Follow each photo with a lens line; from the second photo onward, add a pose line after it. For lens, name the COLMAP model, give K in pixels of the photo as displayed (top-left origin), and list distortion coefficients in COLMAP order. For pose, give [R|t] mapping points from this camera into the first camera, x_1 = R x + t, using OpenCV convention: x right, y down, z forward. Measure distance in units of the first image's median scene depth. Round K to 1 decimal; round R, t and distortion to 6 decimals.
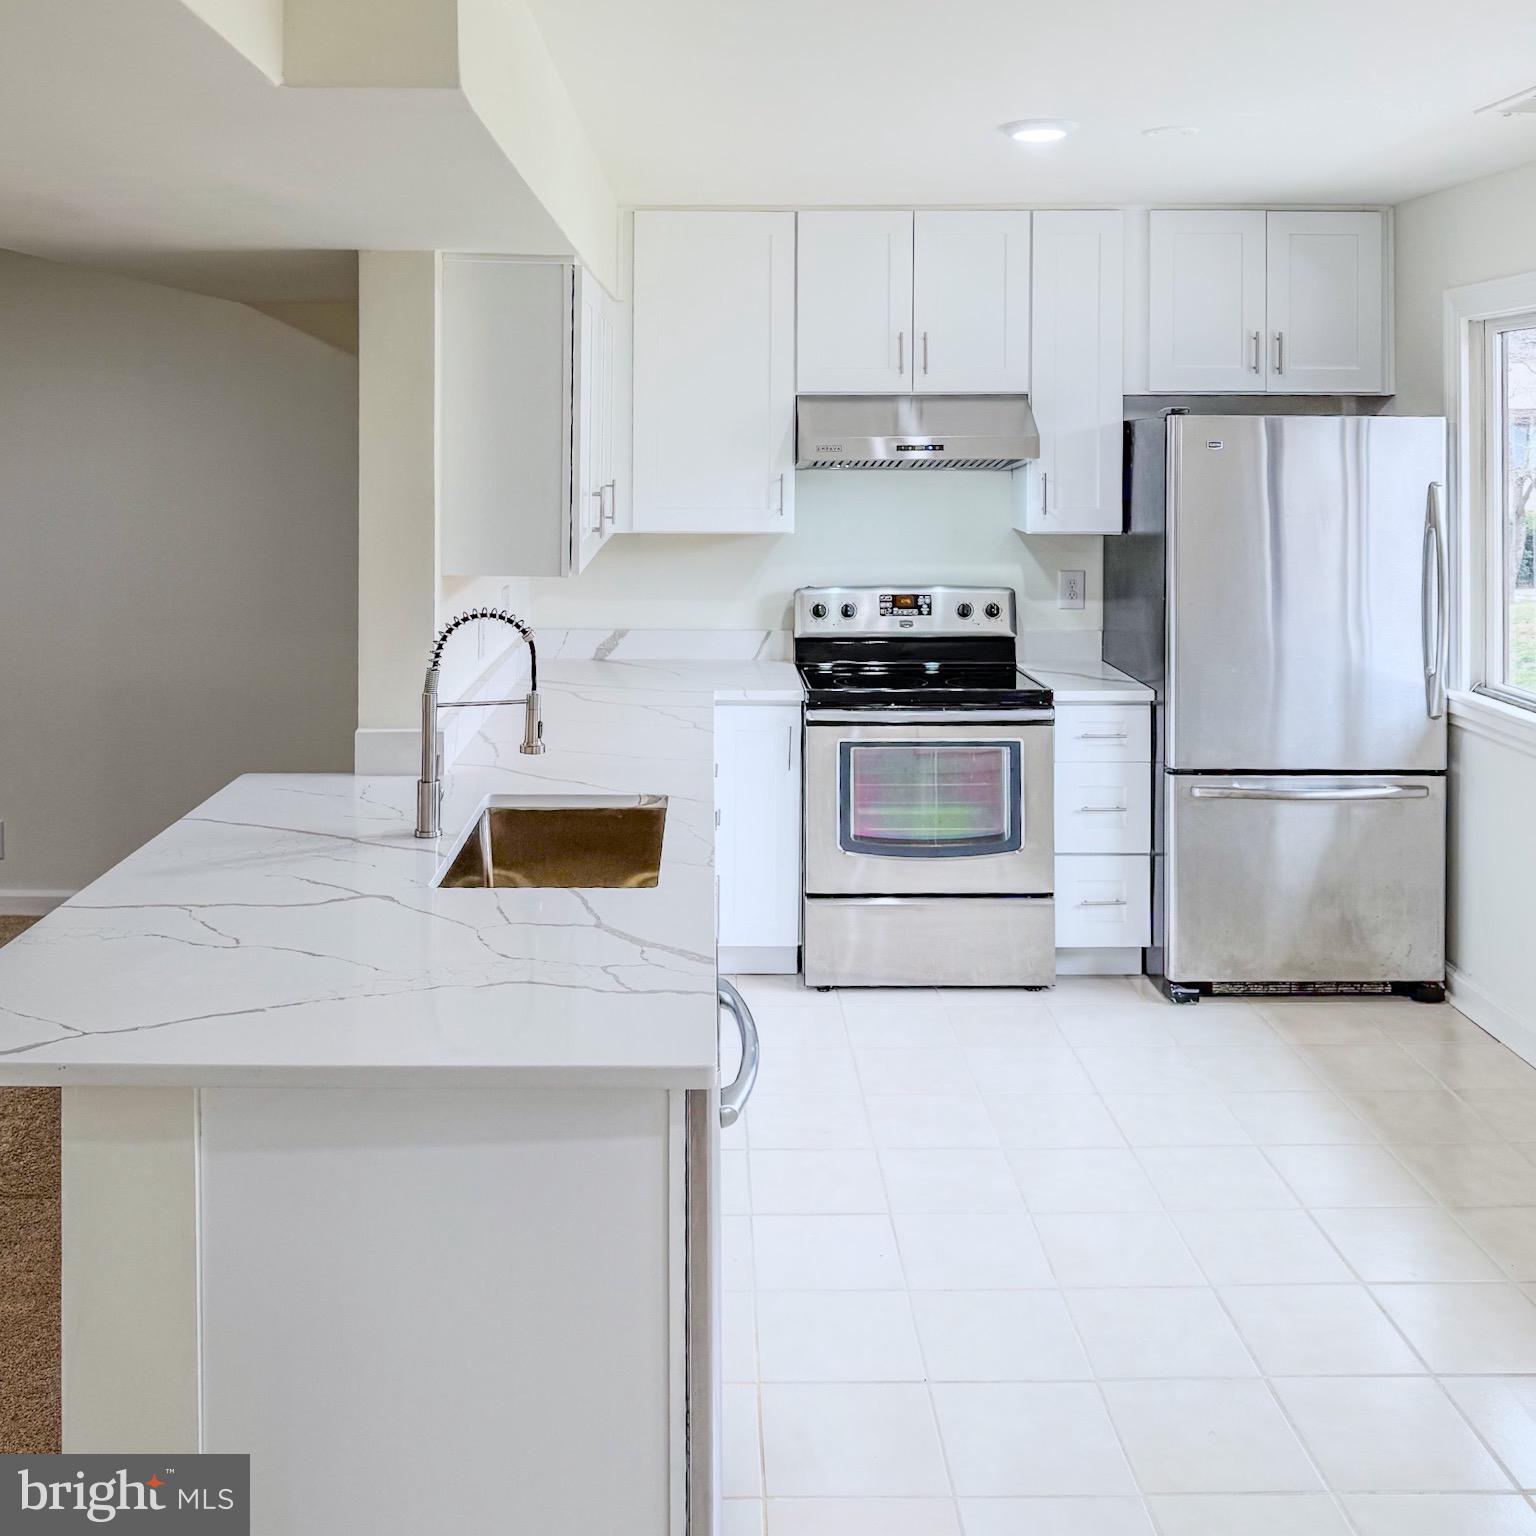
lens RADIAL K [[1589.8, 0, 724.1], [0, 1589.8, 446.0], [0, 0, 1]] dist [0.021554, -0.103054]
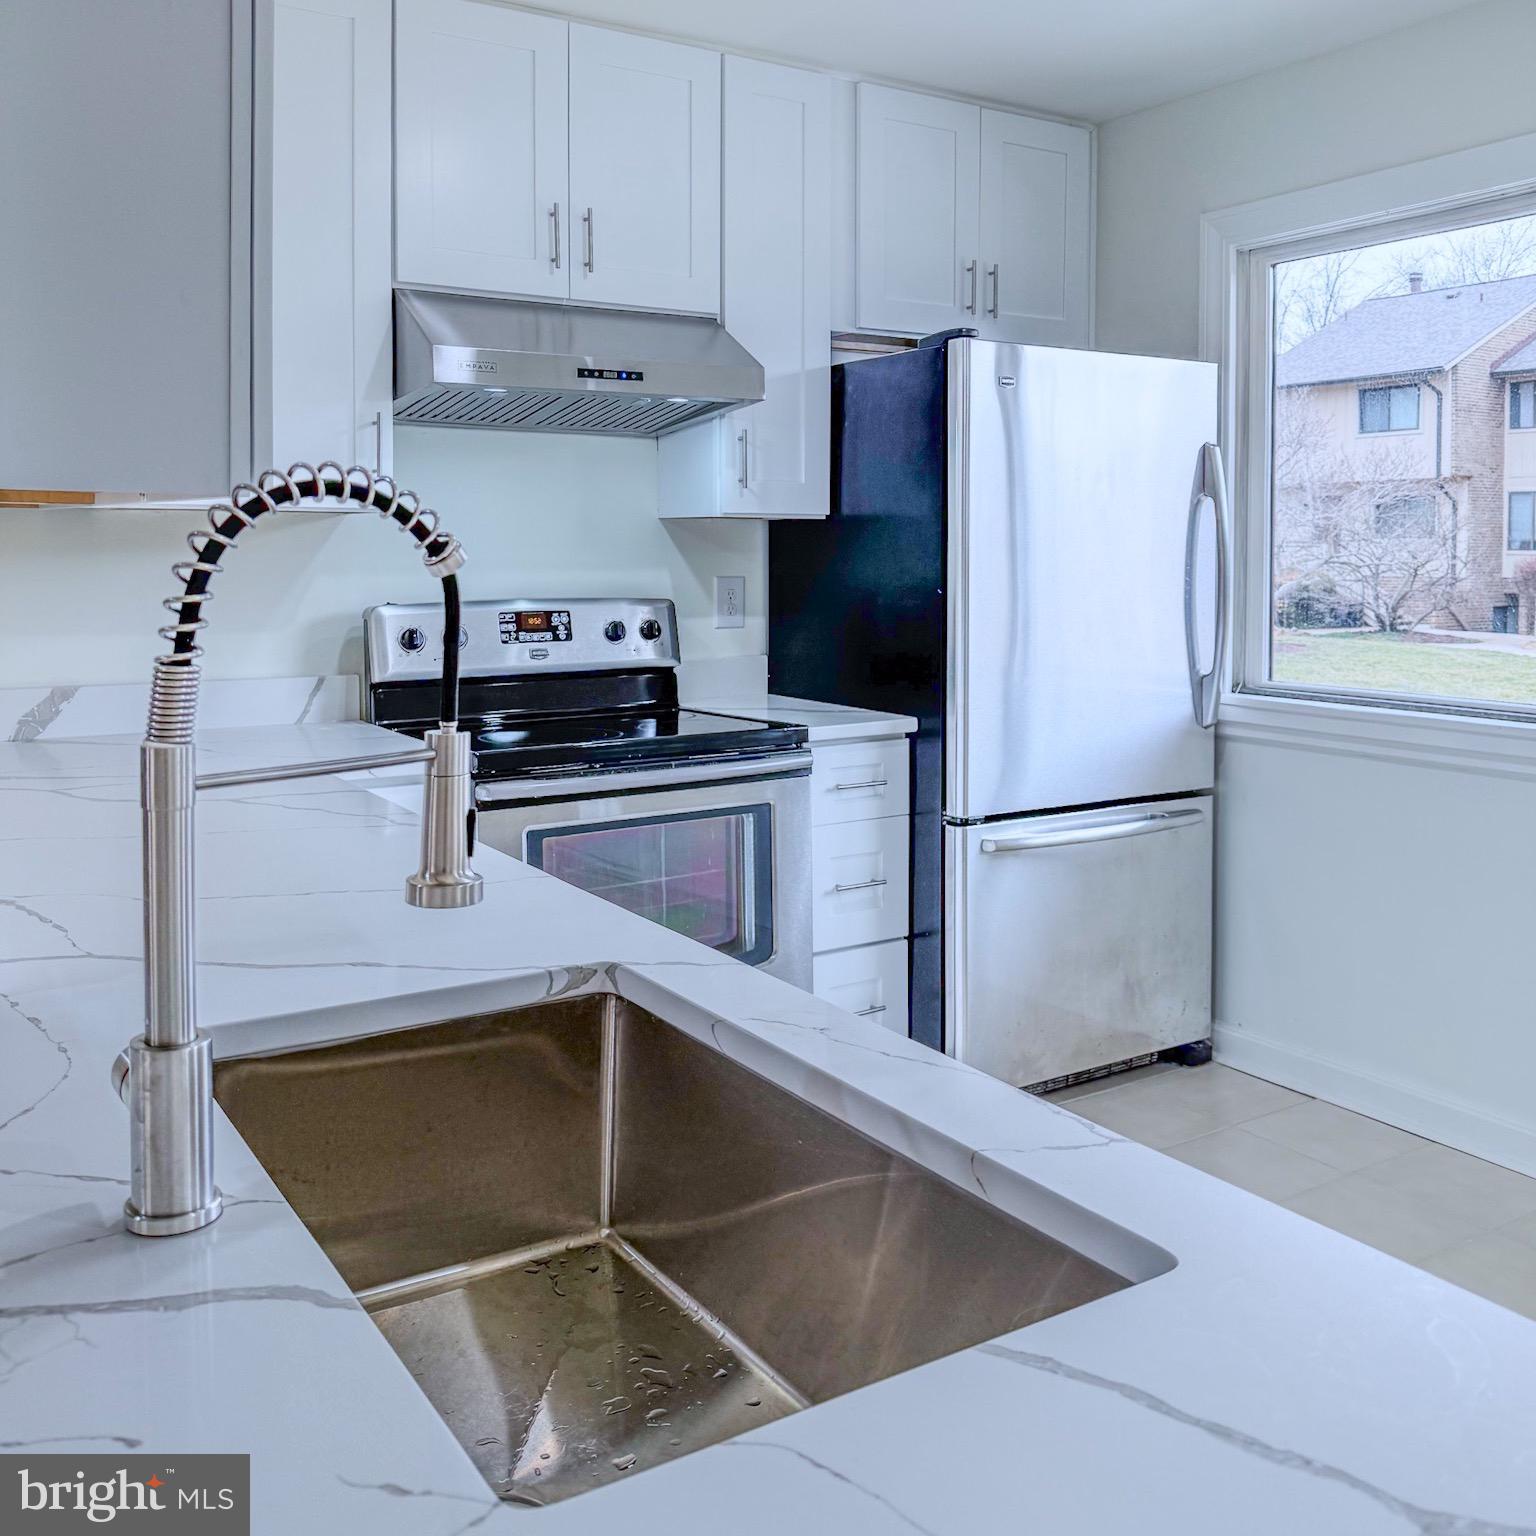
lens RADIAL K [[1472.0, 0, 786.6], [0, 1472.0, 620.4], [0, 0, 1]] dist [0.003376, -0.027084]
pose [[0.839544, -0.028186, 0.542561, -0.150739], [0.005565, 0.999047, 0.043289, 0.078018], [-0.543264, -0.033324, 0.838900, 0.457464]]
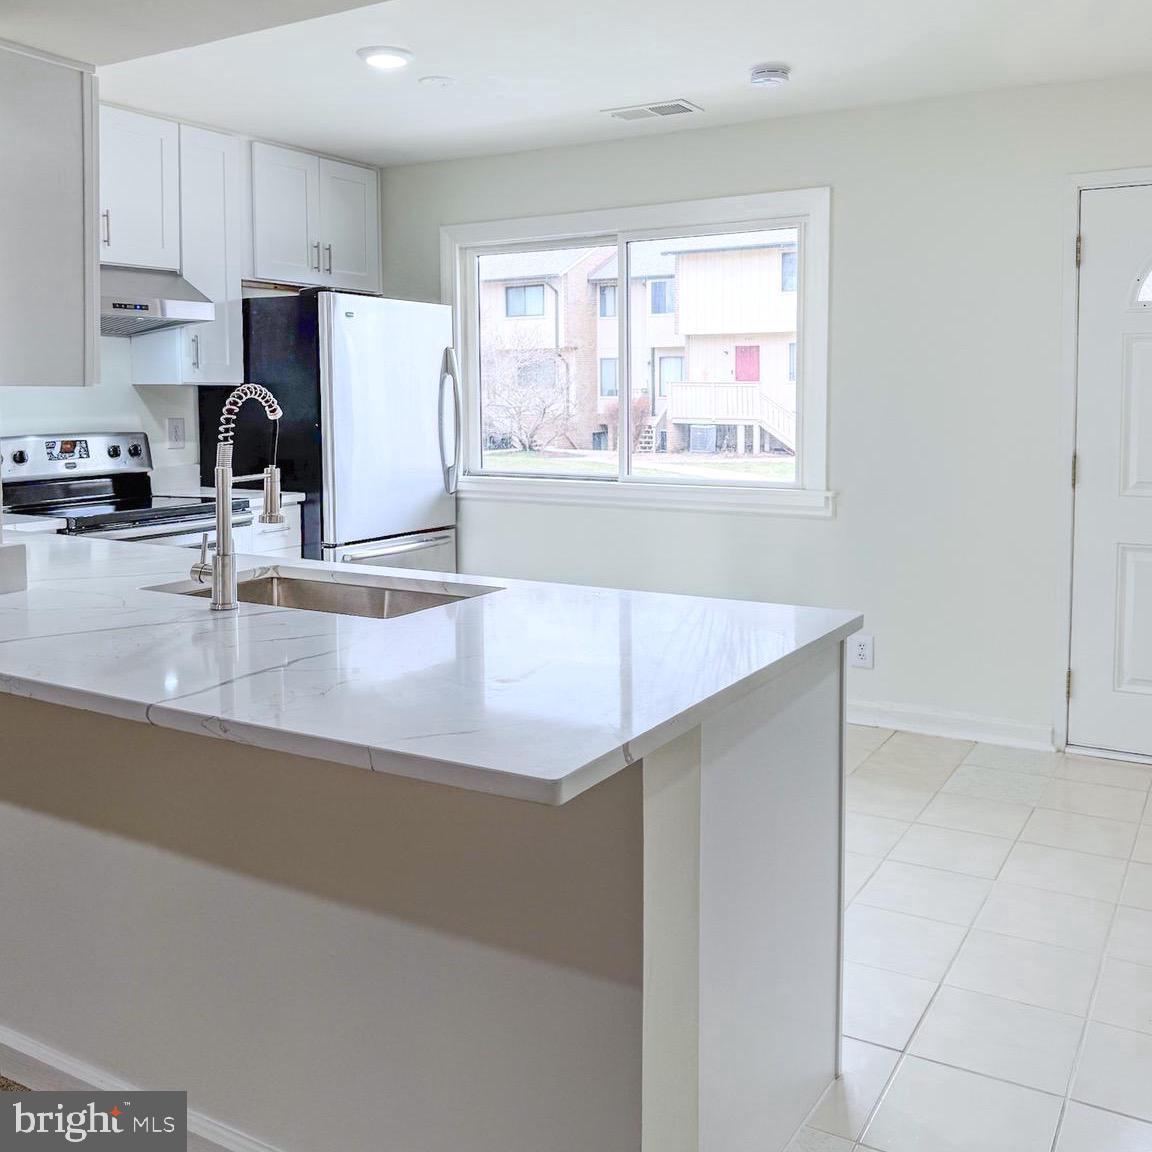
lens RADIAL K [[1111.1, 0, 624.6], [0, 1111.1, 460.8], [0, 0, 1]] dist [0.158832, -0.289380]
pose [[0.497711, -0.055480, 0.865567, -0.433371], [0.011007, 0.998276, 0.057658, 0.072029], [-0.867273, -0.019170, 0.497464, 0.272318]]
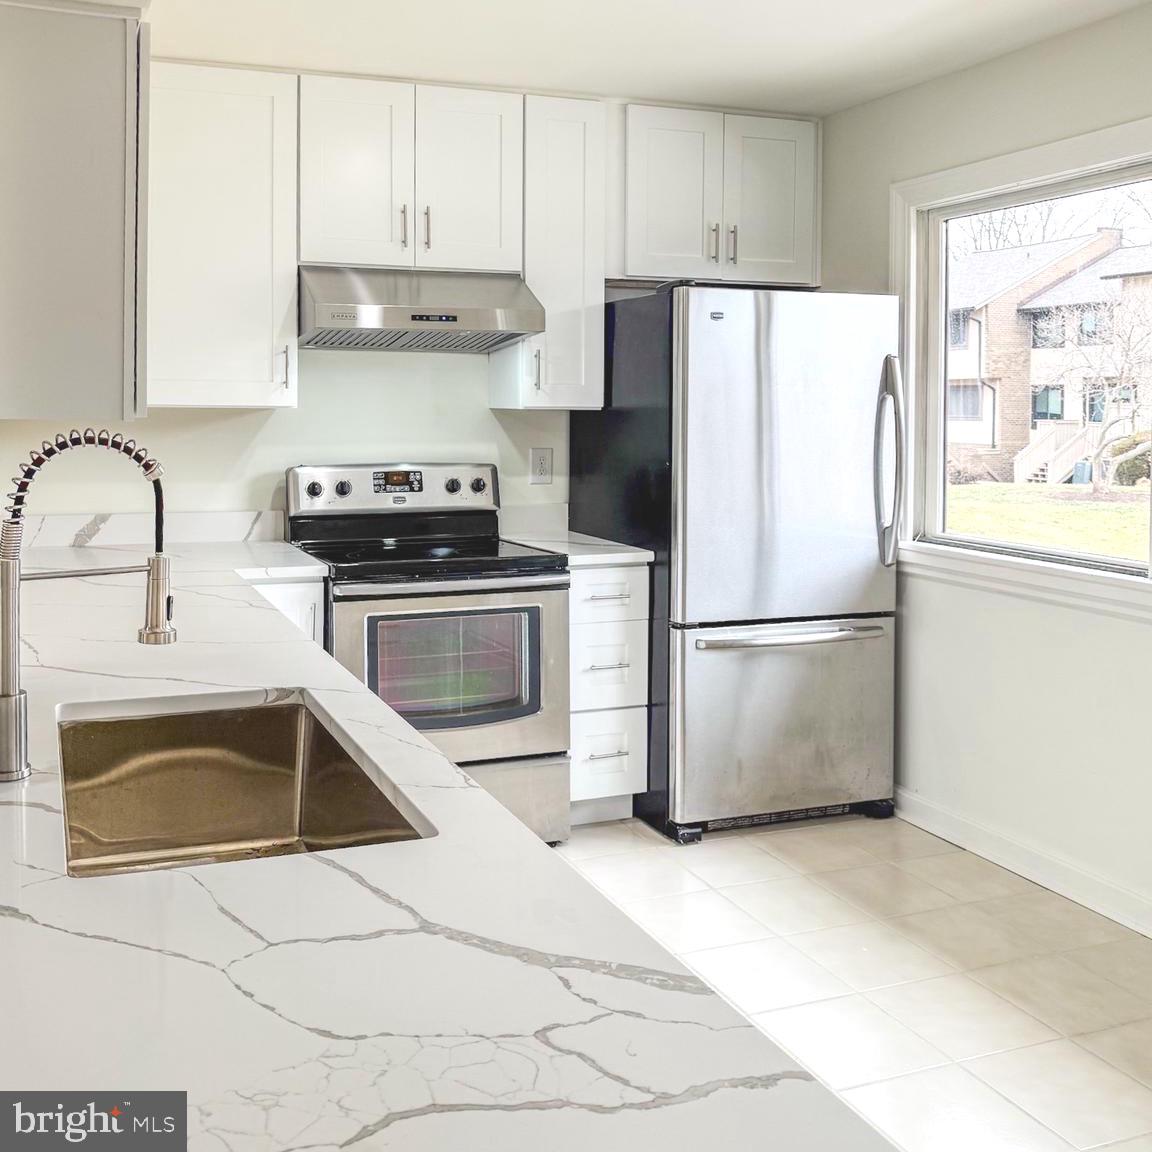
lens RADIAL K [[1152.5, 0, 436.8], [0, 1152.5, 455.0], [0, 0, 1]] dist [-0.005338, -0.002432]
pose [[0.947588, -0.010649, 0.319318, -0.108178], [-0.001203, 0.999318, 0.036895, 0.061246], [-0.319493, -0.035345, 0.946929, 0.322704]]
